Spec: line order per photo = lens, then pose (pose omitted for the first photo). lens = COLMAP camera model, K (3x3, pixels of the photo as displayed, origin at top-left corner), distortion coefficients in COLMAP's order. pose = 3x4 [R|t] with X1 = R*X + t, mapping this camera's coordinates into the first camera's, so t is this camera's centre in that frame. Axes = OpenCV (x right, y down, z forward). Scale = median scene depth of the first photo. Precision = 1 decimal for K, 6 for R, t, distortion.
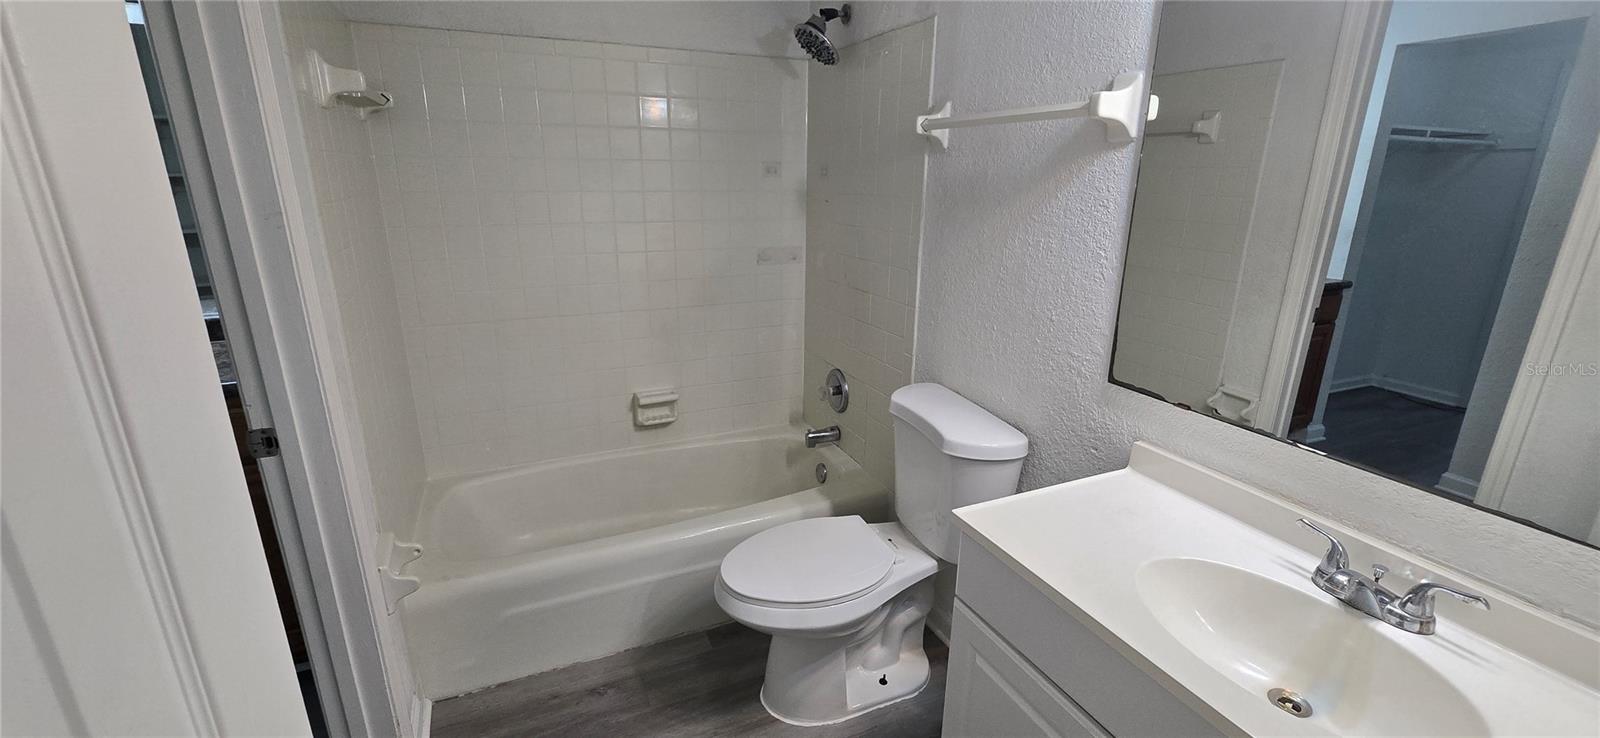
lens RADIAL K [[664.4, 0, 795.7], [0, 664.4, 365.5], [0, 0, 1]] dist [-0.004641, -0.000617]
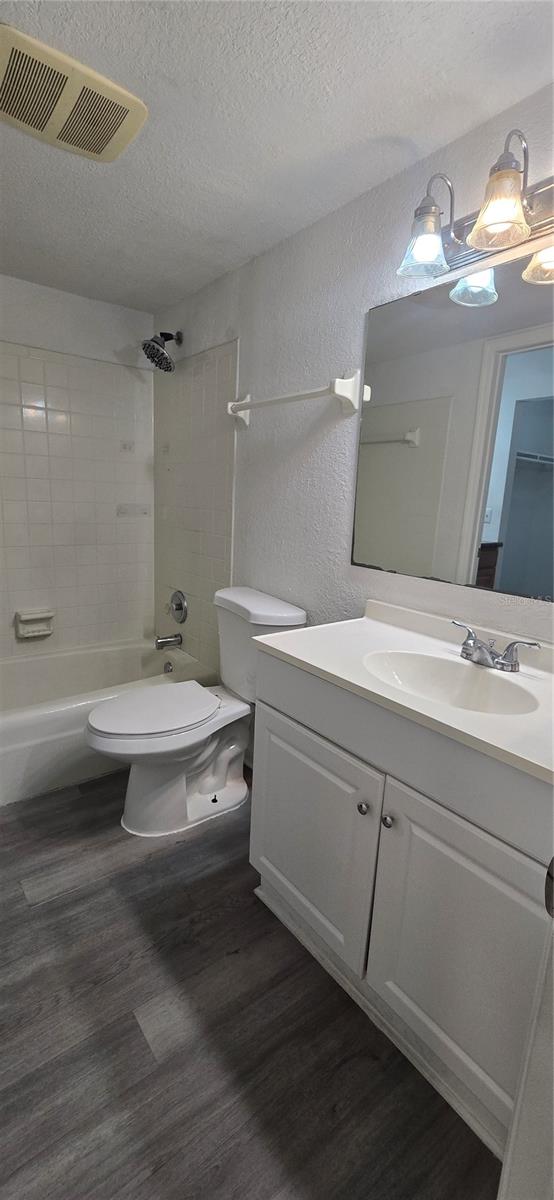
lens RADIAL K [[498.3, 0, 278.9], [0, 498.3, 596.9], [0, 0, 1]] dist [-0.004641, -0.000617]
pose [[0.969251, -0.014944, 0.245621, 0.014125], [0.033063, 0.997012, -0.069810, 0.129996], [-0.243844, 0.075784, 0.966849, -0.062000]]
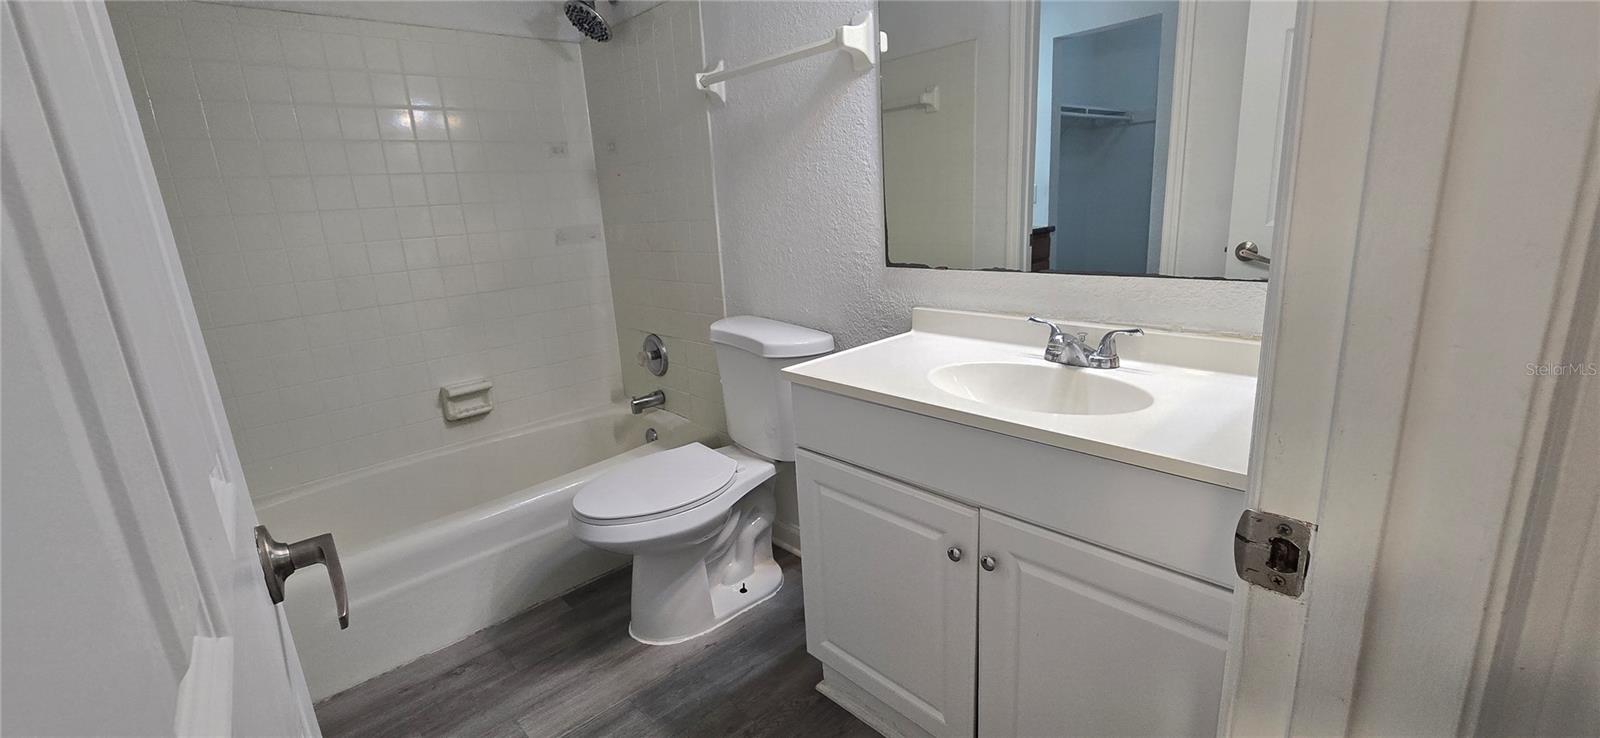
lens RADIAL K [[664.4, 0, 795.7], [0, 664.4, 365.5], [0, 0, 1]] dist [-0.004641, -0.000617]
pose [[0.945237, -0.142572, 0.293599, -0.051303], [0.155702, 0.987565, -0.021715, 0.150746], [-0.286852, 0.066240, 0.955682, -0.076624]]
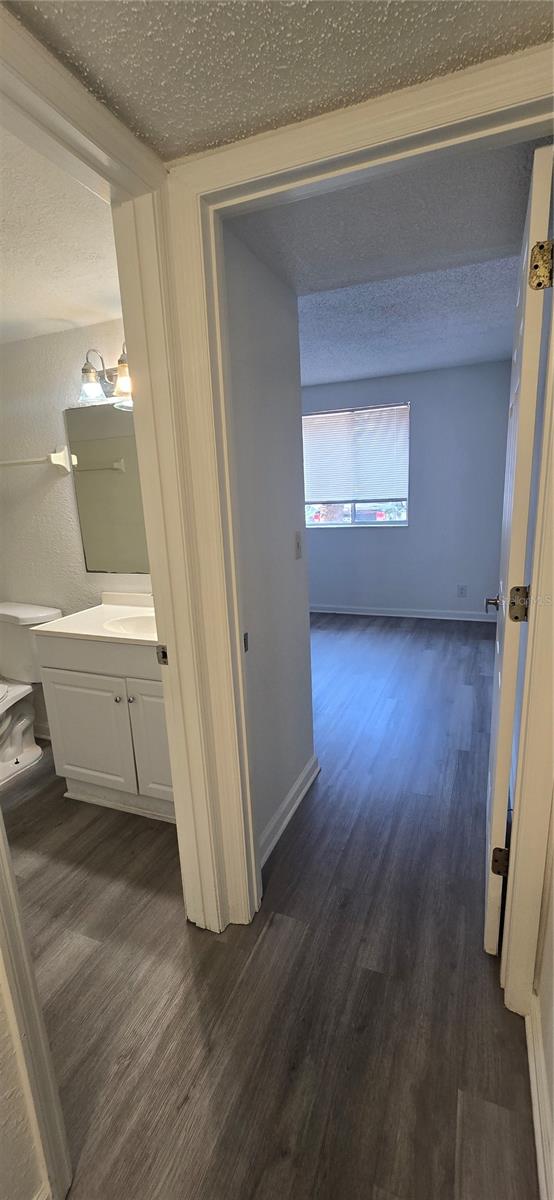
lens RADIAL K [[498.3, 0, 278.9], [0, 498.3, 596.9], [0, 0, 1]] dist [-0.004641, -0.000617]
pose [[0.723125, -0.189185, 0.664303, -0.169299], [0.244902, 0.969501, 0.009513, 0.193303], [-0.645842, 0.155810, 0.747403, -0.560156]]
